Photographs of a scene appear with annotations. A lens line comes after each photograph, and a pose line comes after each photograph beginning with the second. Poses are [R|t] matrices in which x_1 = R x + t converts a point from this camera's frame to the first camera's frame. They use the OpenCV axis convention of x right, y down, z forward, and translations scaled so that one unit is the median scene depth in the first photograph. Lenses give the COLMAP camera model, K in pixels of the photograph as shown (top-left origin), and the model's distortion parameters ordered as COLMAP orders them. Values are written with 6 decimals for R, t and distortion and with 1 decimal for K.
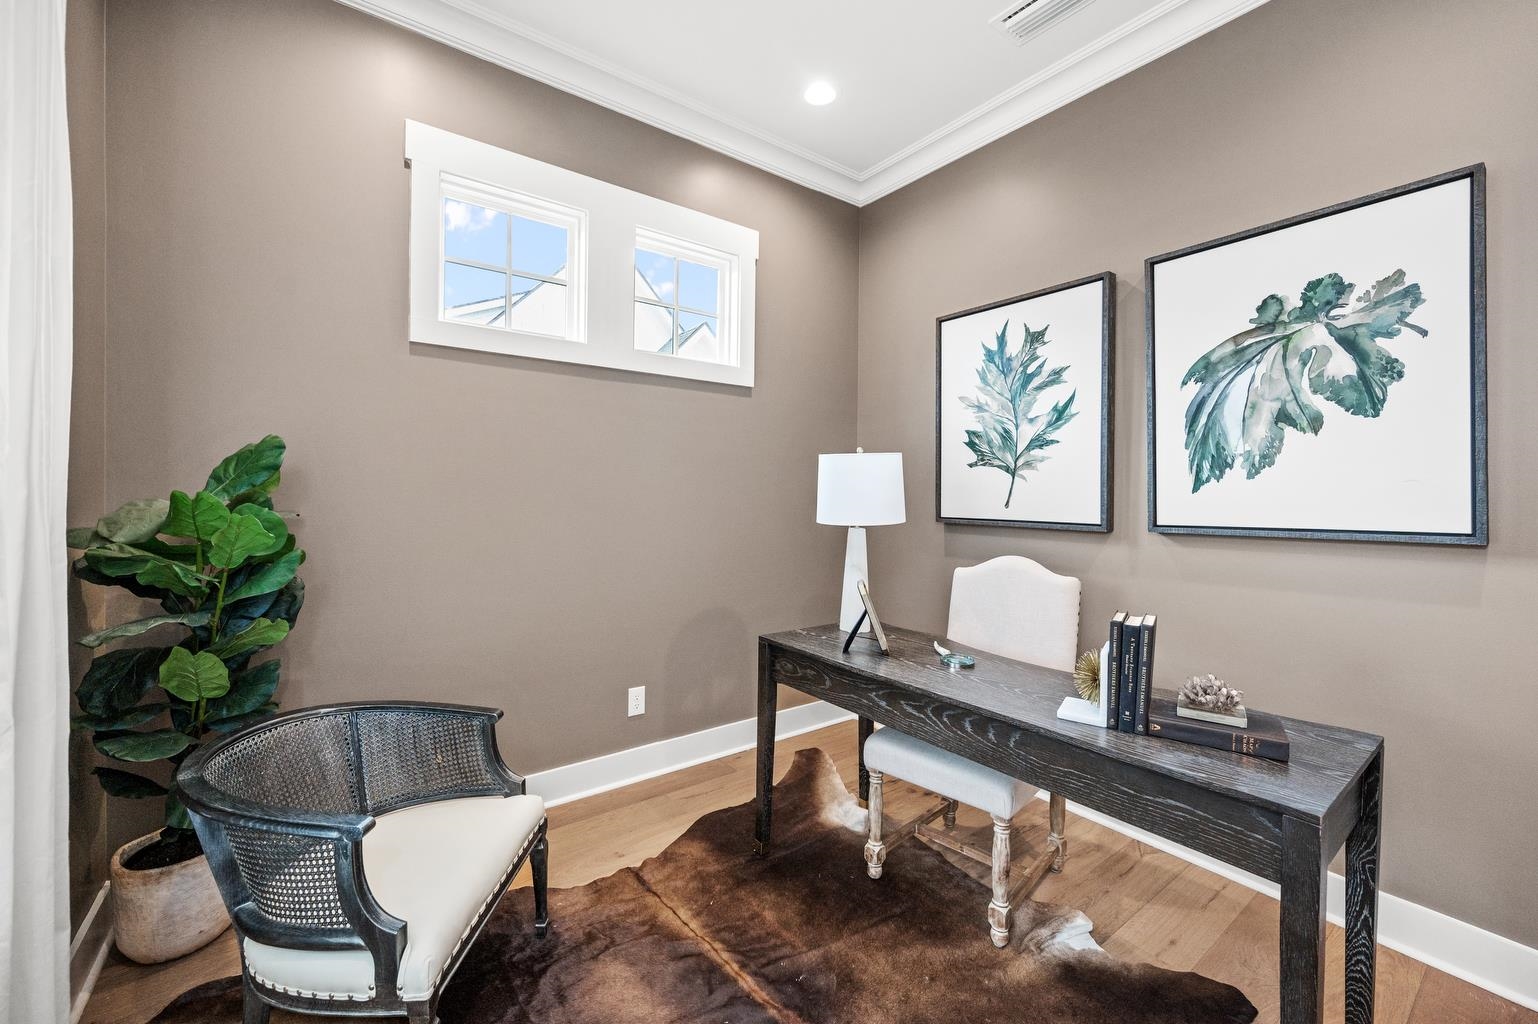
lens RADIAL K [[616.7, 0, 759.7], [0, 616.7, 497.8], [0, 0, 1]] dist [0.000123, -0.000099]
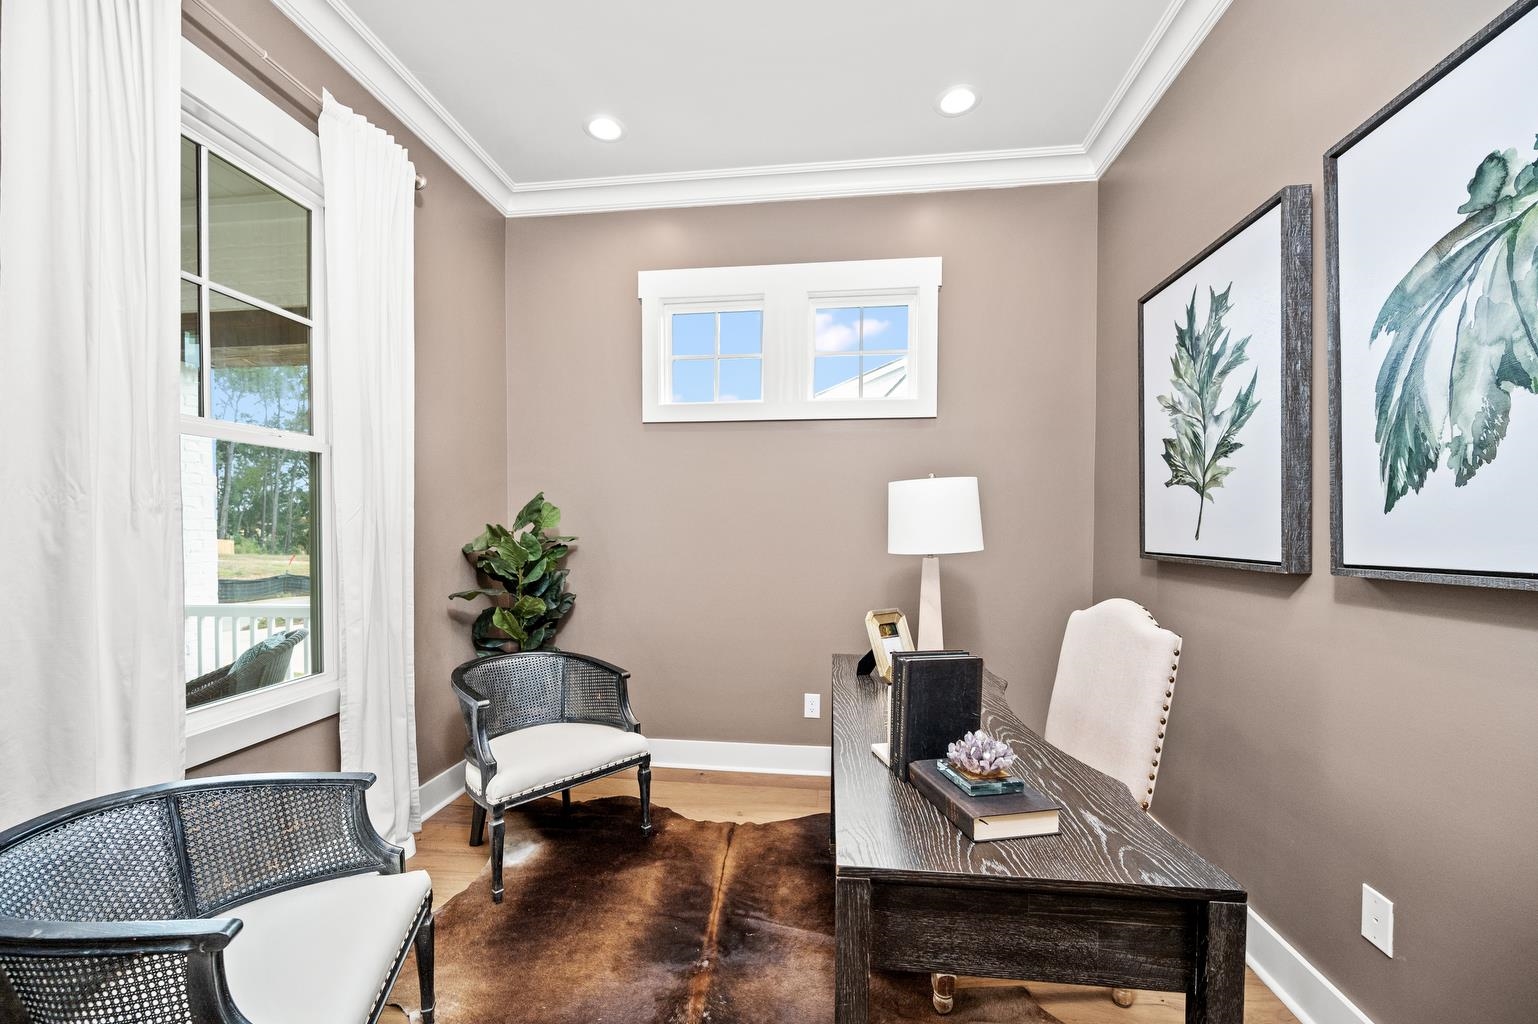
lens RADIAL K [[620.7, 0, 760.6], [0, 620.7, 540.3], [0, 0, 1]] dist [0.000747, 0.000264]
pose [[0.723625, 0.004739, -0.690178, 0.635798], [0.000452, 0.999973, 0.007339, 0.013797], [0.690194, -0.005623, 0.723603, 0.114999]]
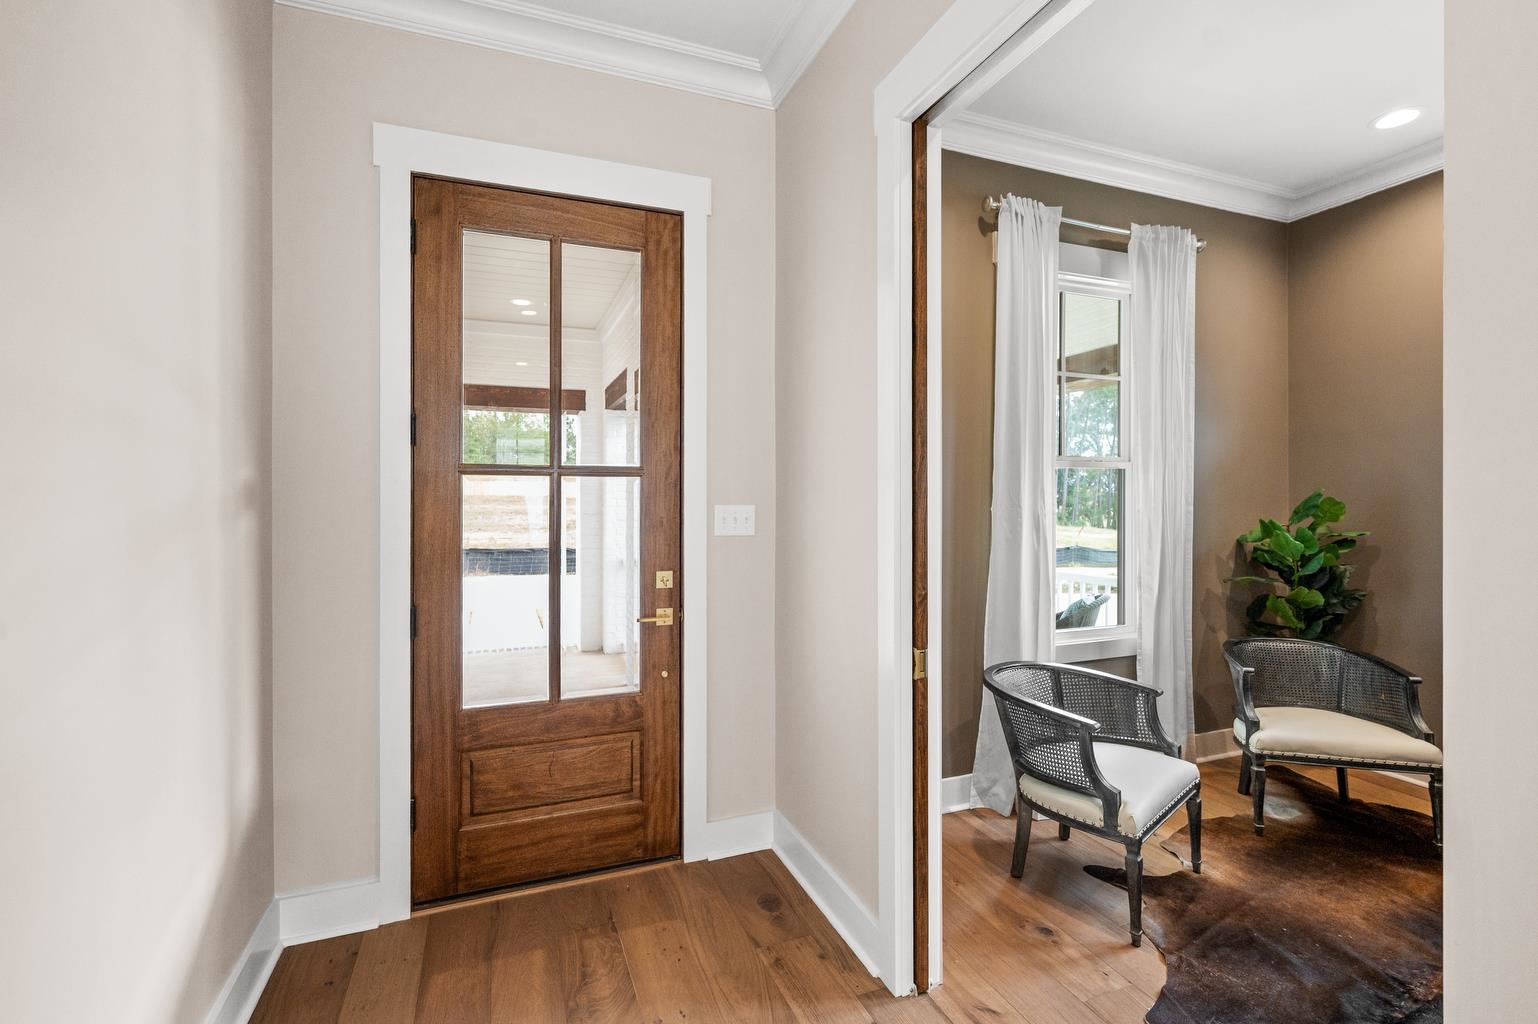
lens RADIAL K [[684.9, 0, 768.9], [0, 684.9, 501.3], [0, 0, 1]] dist [0.000636, -0.000106]
pose [[-0.259186, -0.007929, -0.965795, 1.124870], [-0.009442, 0.999939, -0.005676, -0.027802], [0.965781, 0.007648, -0.259245, -0.021957]]
